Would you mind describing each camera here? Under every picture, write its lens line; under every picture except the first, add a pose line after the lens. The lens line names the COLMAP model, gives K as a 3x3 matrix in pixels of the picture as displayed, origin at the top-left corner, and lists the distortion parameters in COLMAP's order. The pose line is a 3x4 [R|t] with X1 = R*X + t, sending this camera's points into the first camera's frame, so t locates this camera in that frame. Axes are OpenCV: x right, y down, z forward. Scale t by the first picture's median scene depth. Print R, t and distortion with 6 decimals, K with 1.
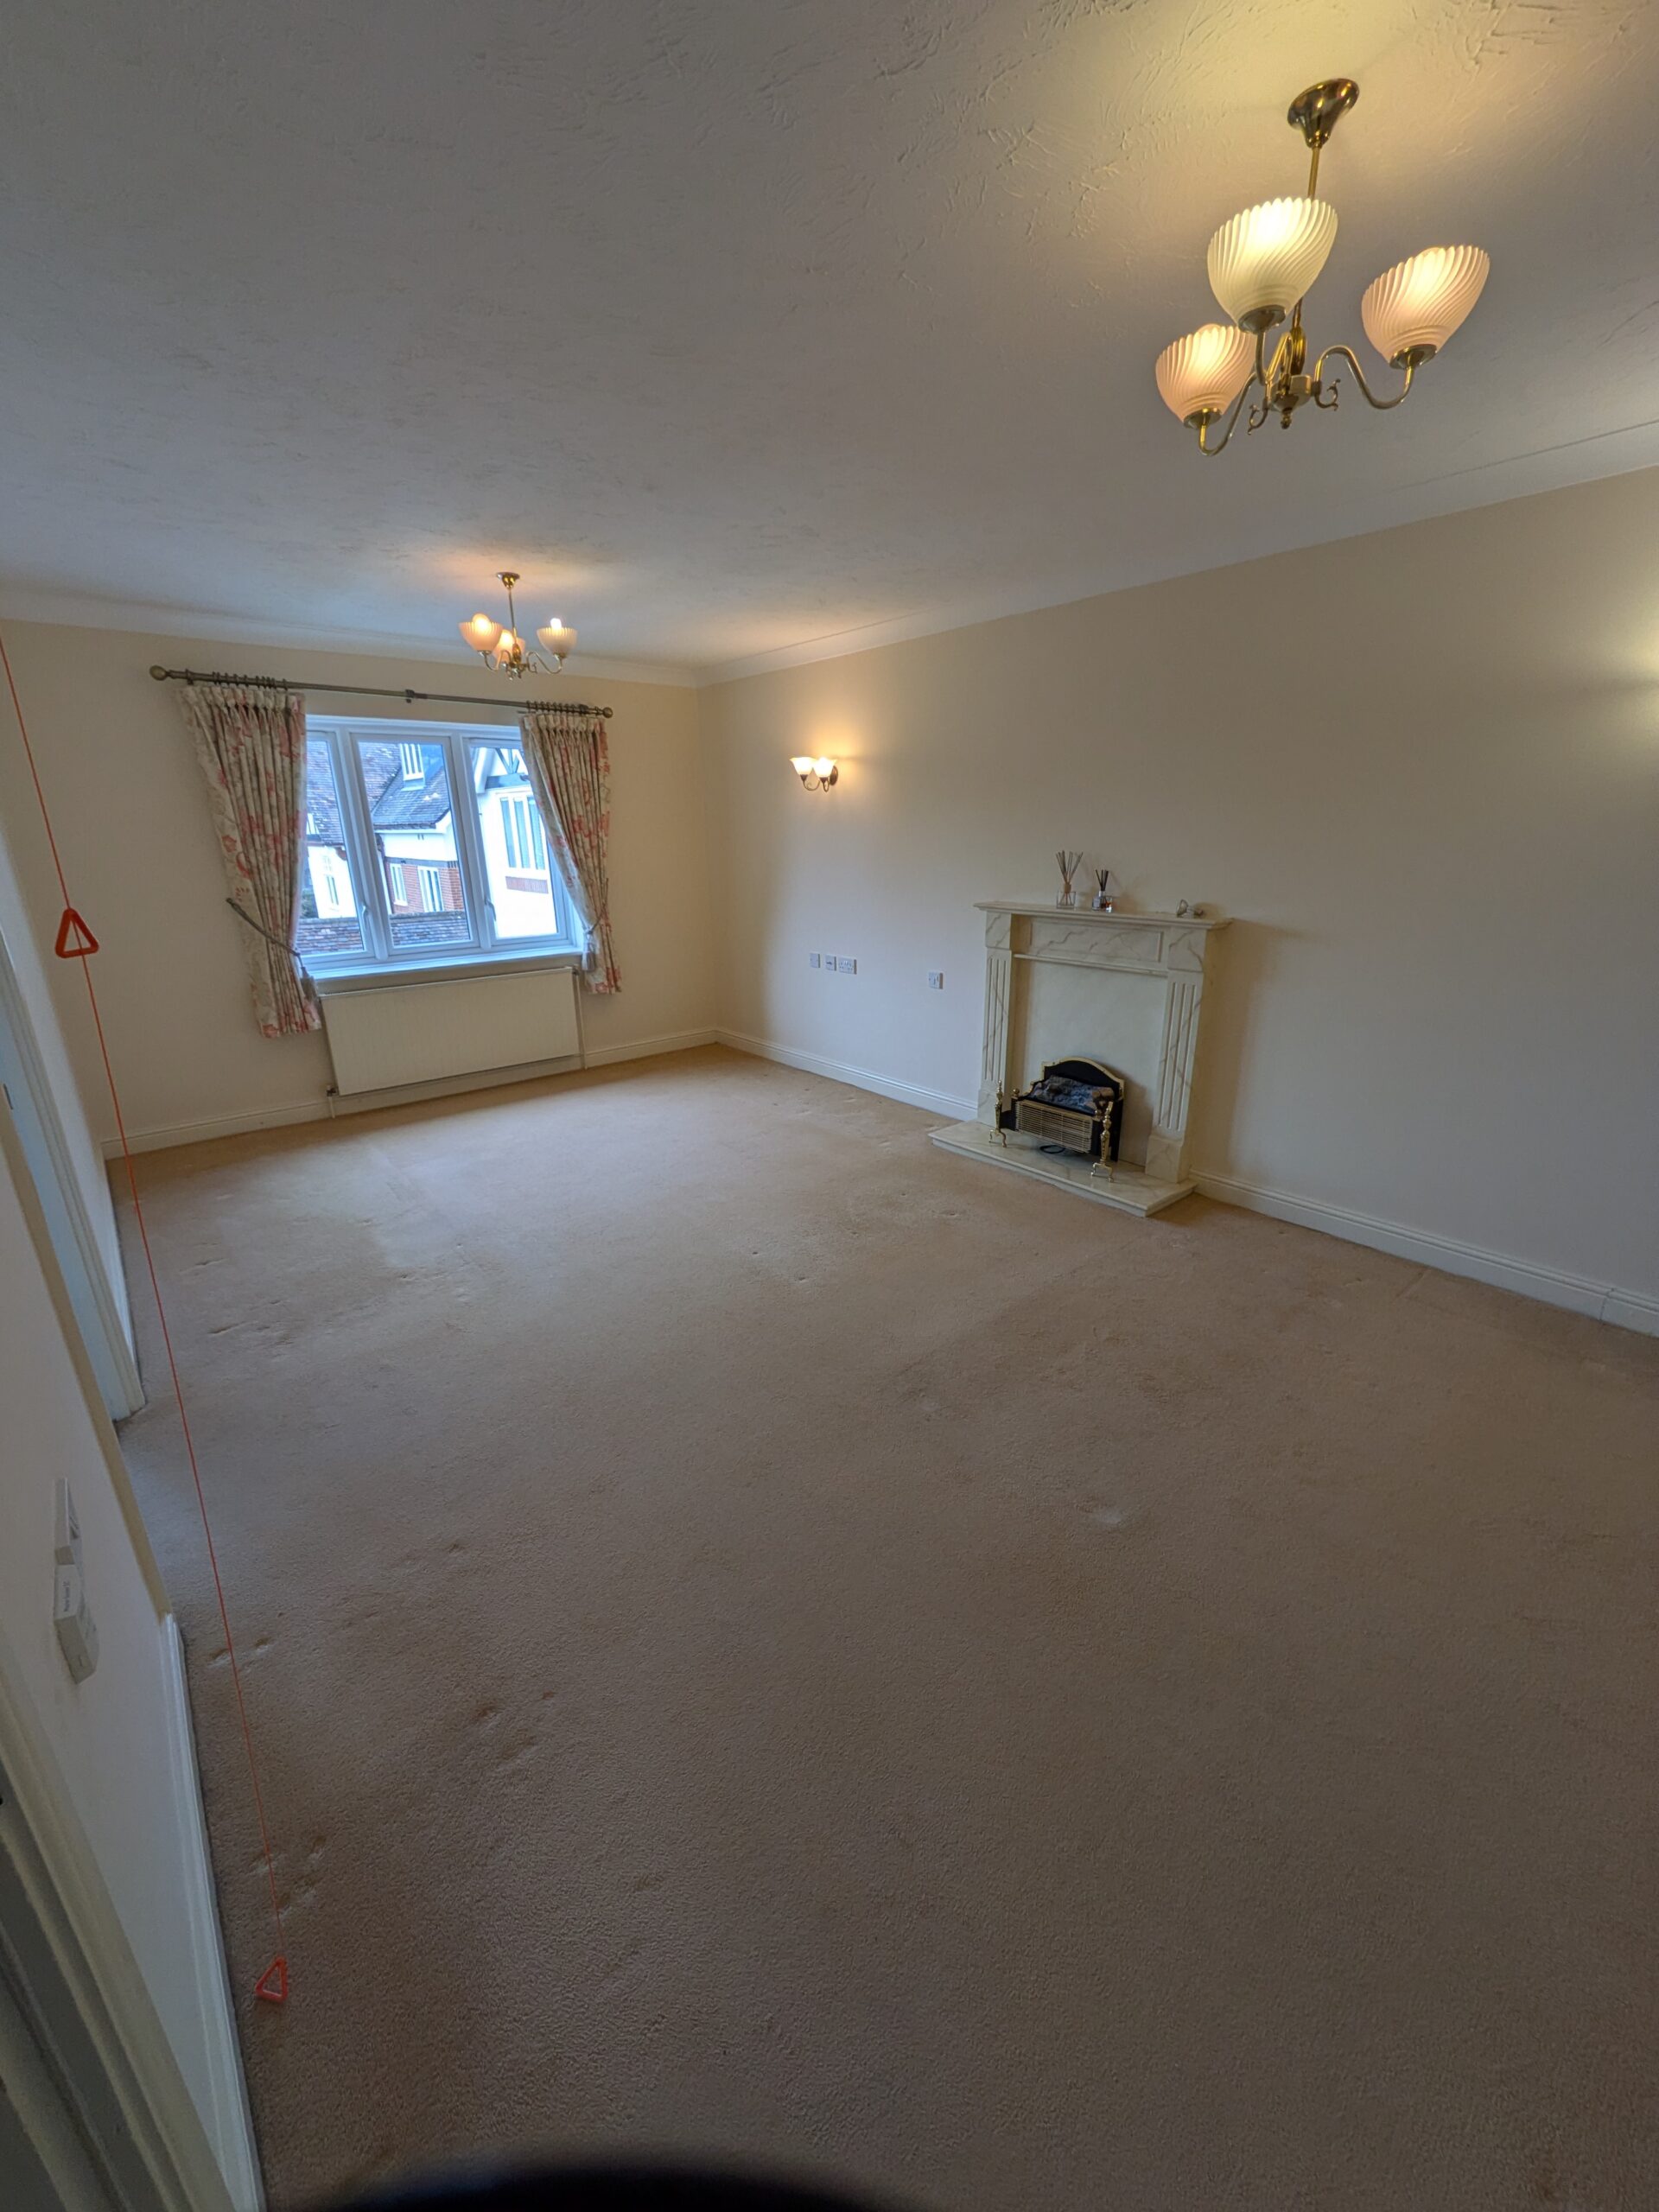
lens RADIAL K [[882.9, 0, 830.7], [0, 882.9, 1113.4], [0, 0, 1]] dist [0.003494, 0.000133]
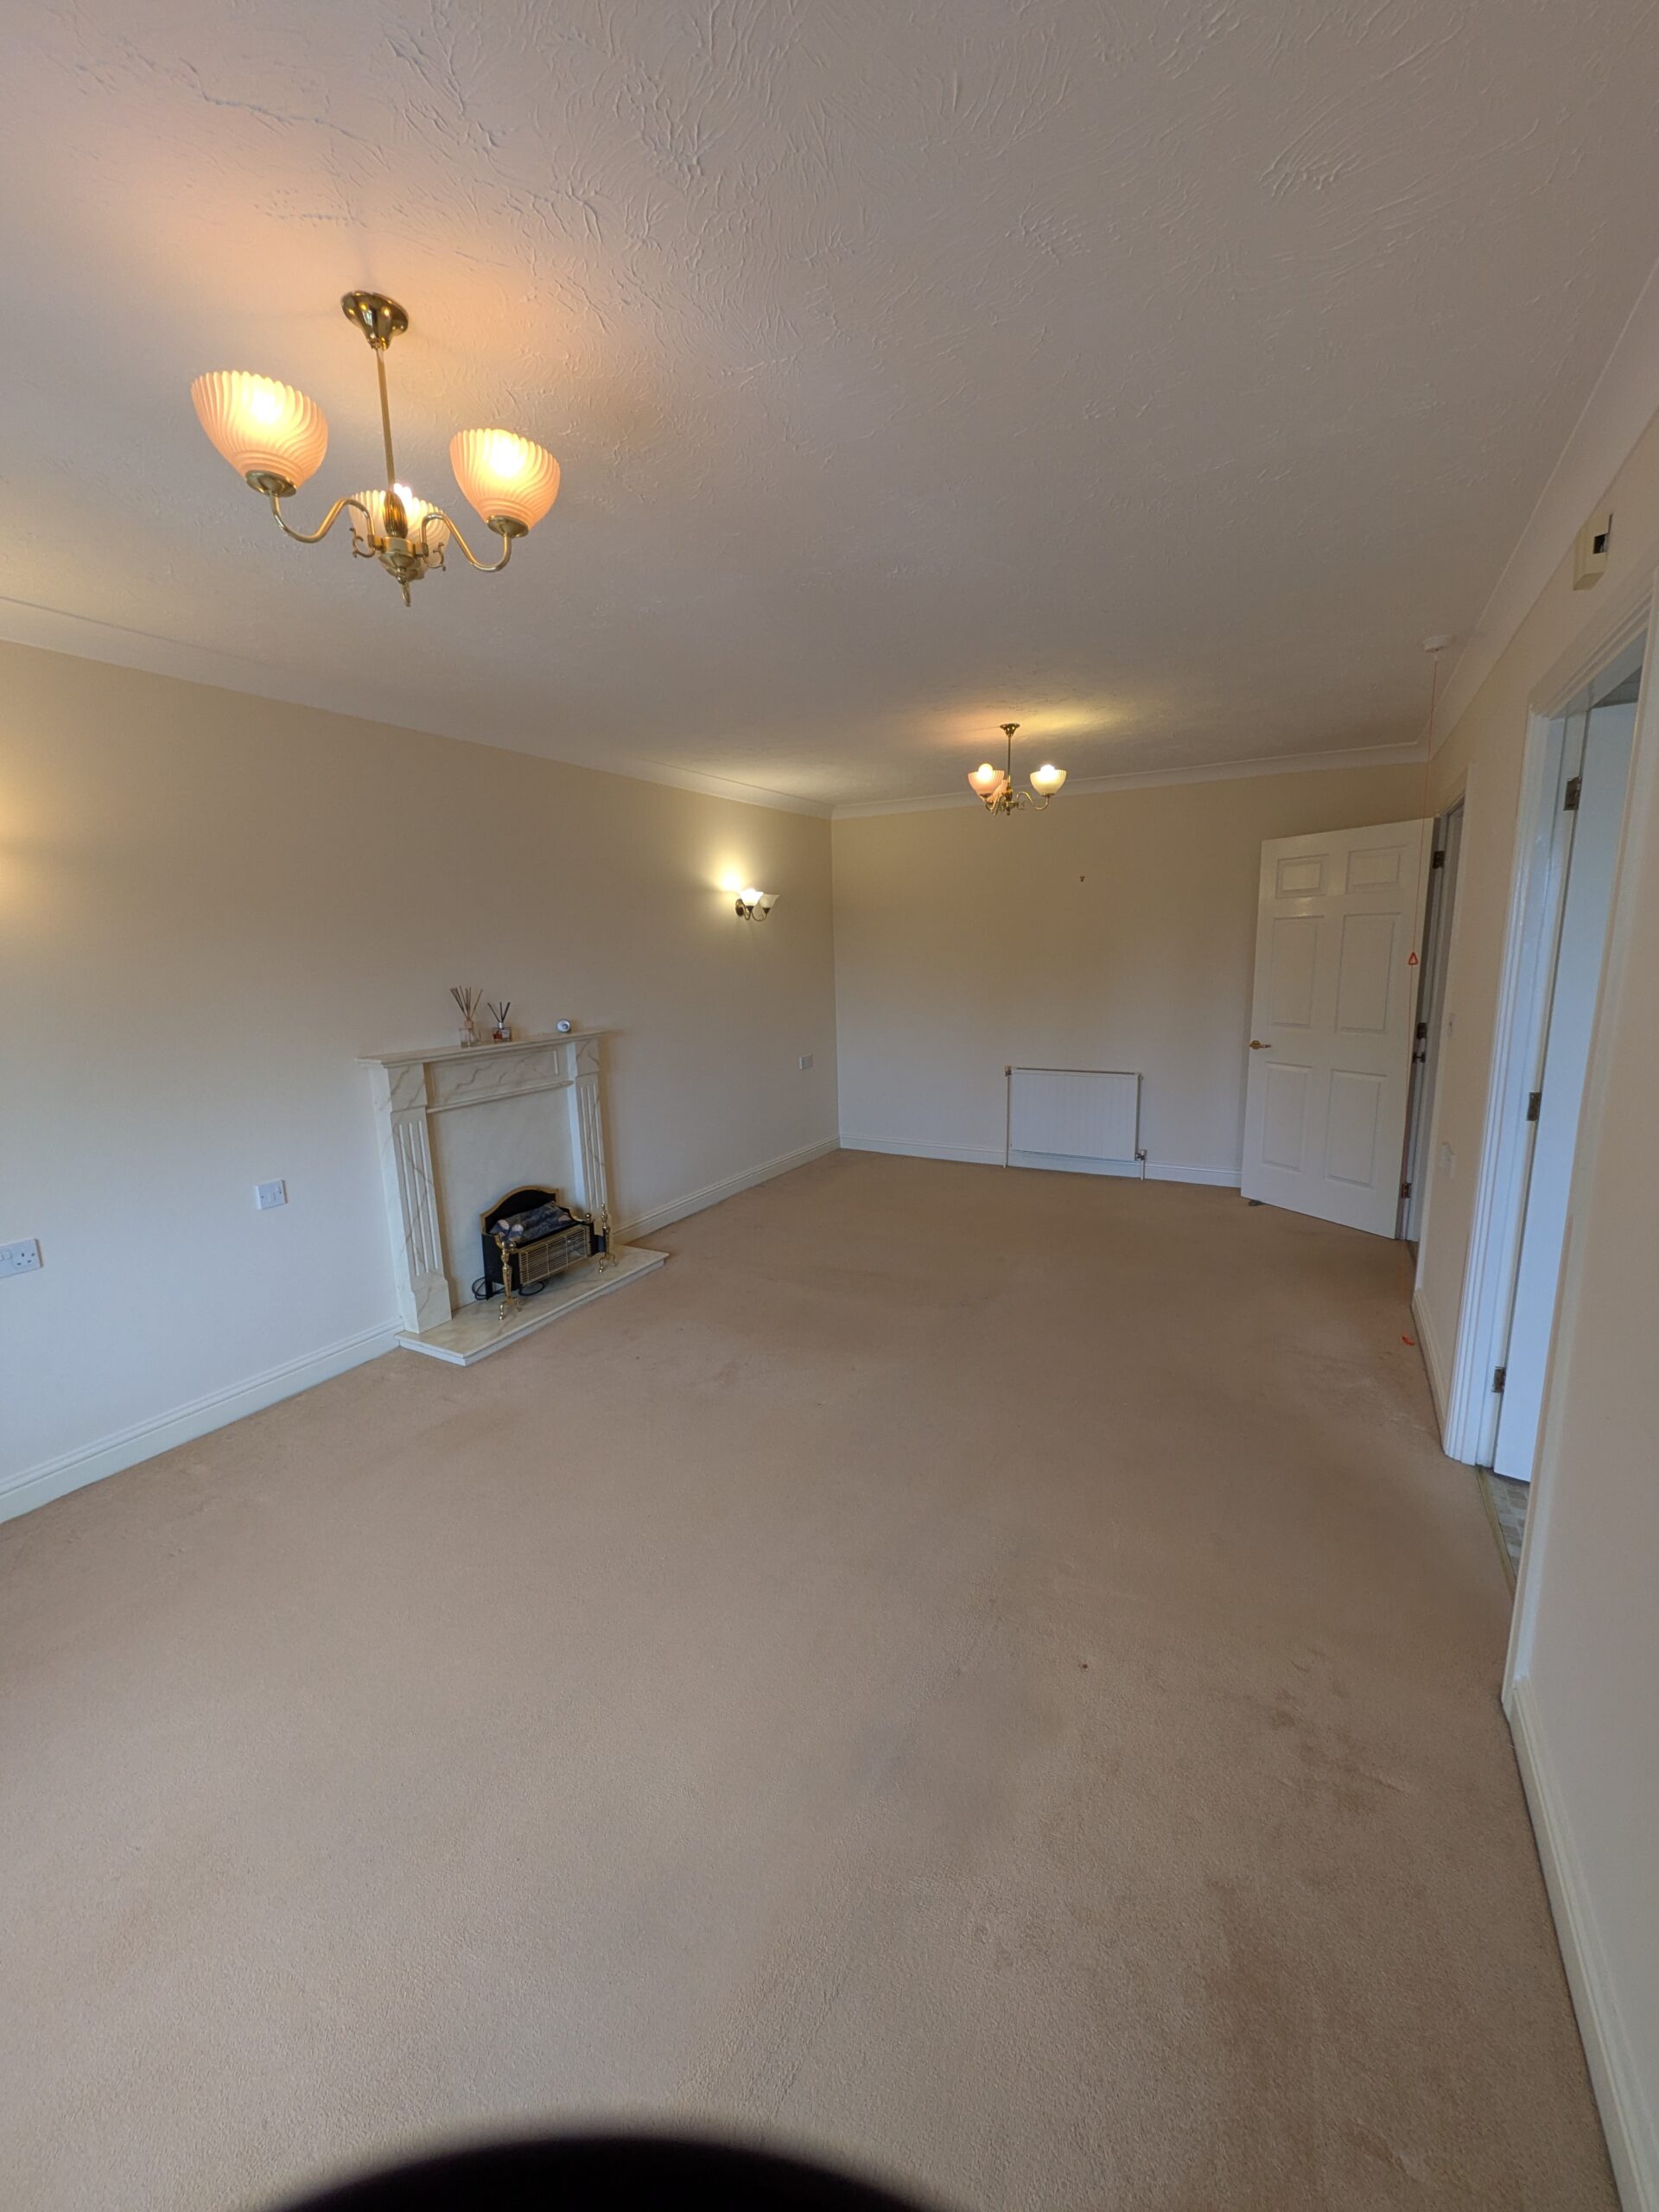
lens RADIAL K [[882.9, 0, 826.3], [0, 882.9, 1099.4], [0, 0, 1]] dist [0.003494, 0.000133]
pose [[-0.374974, -0.128017, 0.918154, -0.747617], [0.323195, 0.910227, 0.258904, -0.302280], [-0.868872, 0.393825, -0.299937, 0.977653]]
